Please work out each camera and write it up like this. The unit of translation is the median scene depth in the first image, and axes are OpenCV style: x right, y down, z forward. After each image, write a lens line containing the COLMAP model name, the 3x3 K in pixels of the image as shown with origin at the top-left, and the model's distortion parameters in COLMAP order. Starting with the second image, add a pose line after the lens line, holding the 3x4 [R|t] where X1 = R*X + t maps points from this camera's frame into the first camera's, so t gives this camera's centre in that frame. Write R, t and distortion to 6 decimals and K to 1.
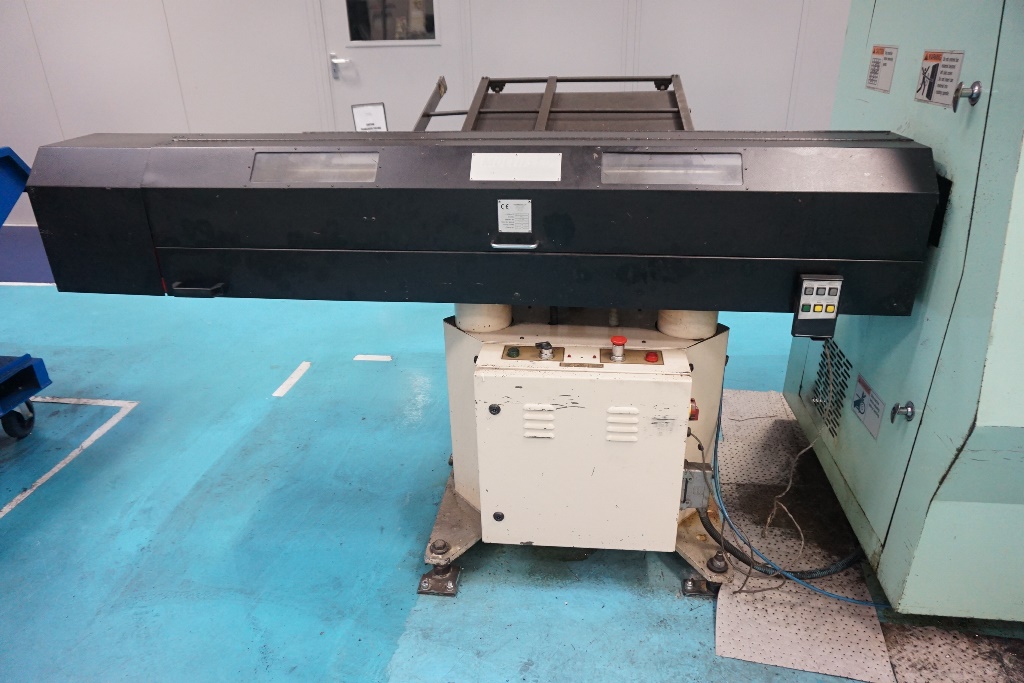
lens RADIAL K [[696.7, 0, 512.0], [0, 696.7, 341.5], [0, 0, 1]] dist [-0.047439, 0.036451]
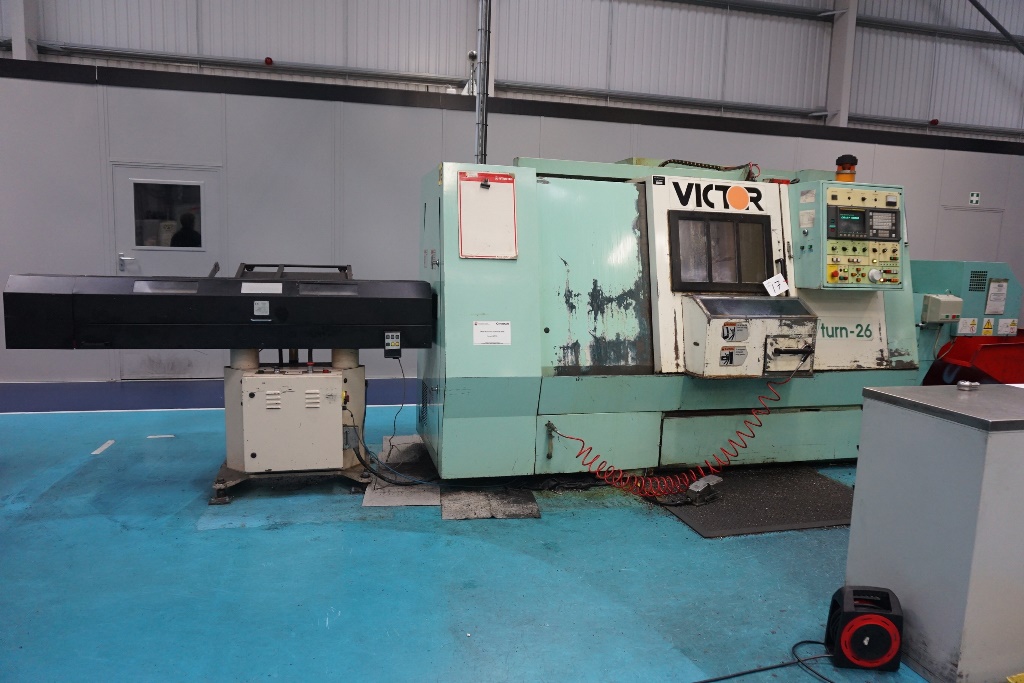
lens RADIAL K [[696.7, 0, 512.0], [0, 696.7, 341.5], [0, 0, 1]] dist [-0.047439, 0.036451]
pose [[0.936282, -0.000093, 0.351249, -0.022312], [0.106263, 0.953215, -0.283002, 0.585793], [-0.334789, 0.302294, 0.892488, -1.148797]]
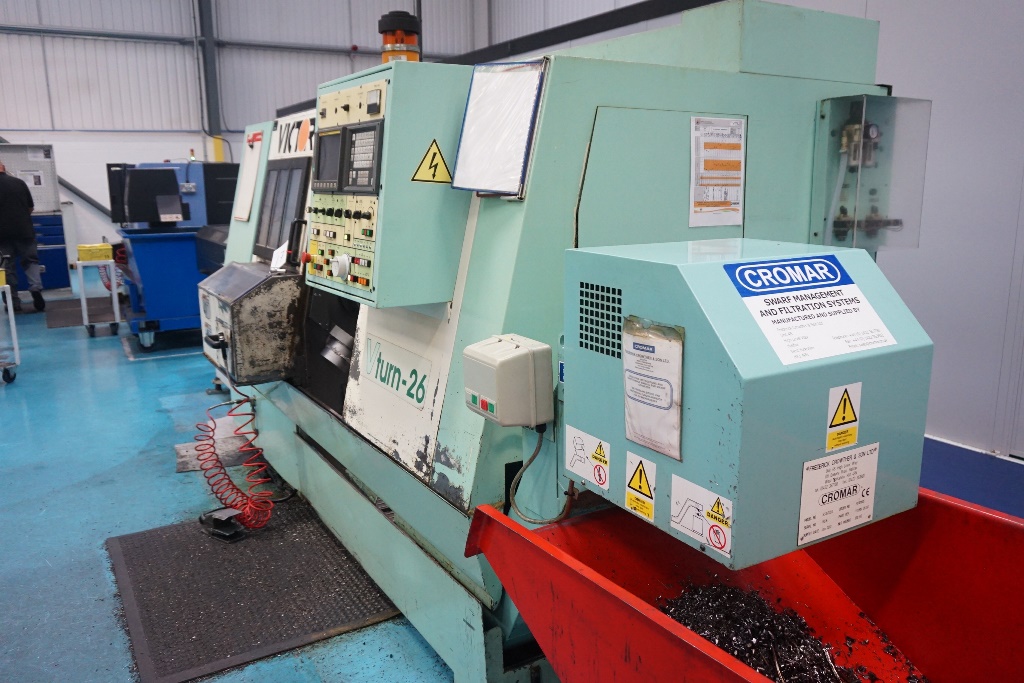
lens RADIAL K [[803.5, 0, 511.8], [0, 803.5, 341.5], [0, 0, 1]] dist [-0.016930, 0.007405]
pose [[0.601174, 0.174930, -0.779737, 3.083201], [-0.348606, 0.935416, -0.058917, -0.046775], [0.719072, 0.307240, 0.623329, -0.149805]]
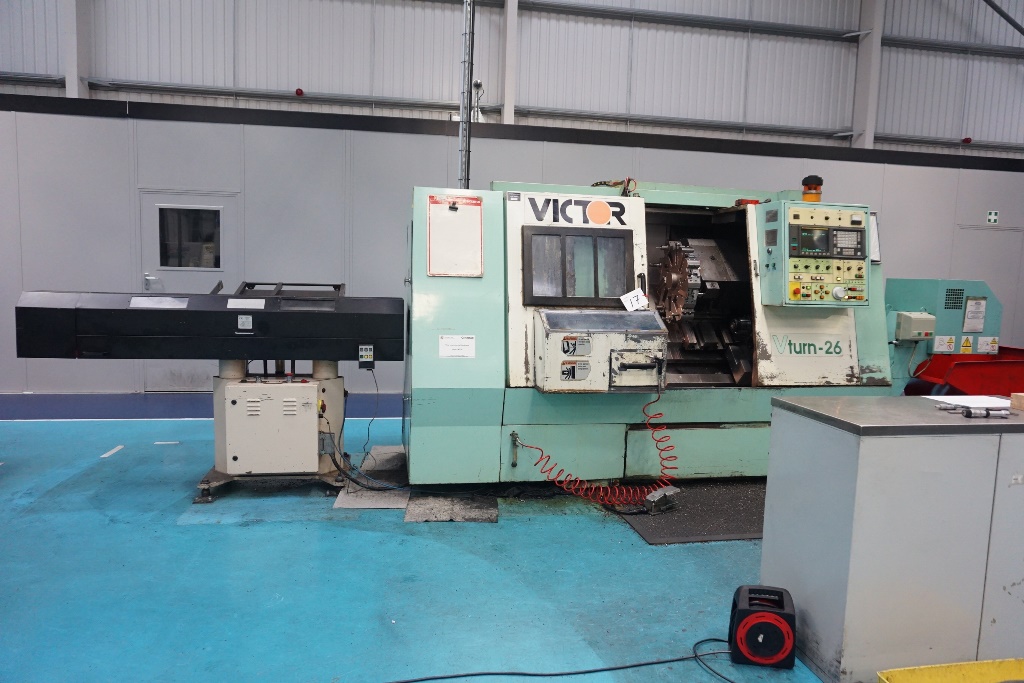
lens RADIAL K [[695.5, 0, 511.6], [0, 695.5, 343.4], [0, 0, 1]] dist [-0.042524, 0.035682]
pose [[0.957852, 0.015469, 0.286844, 0.184706], [0.079723, 0.945009, -0.317178, 0.668727], [-0.275976, 0.326678, 0.903946, -1.319295]]
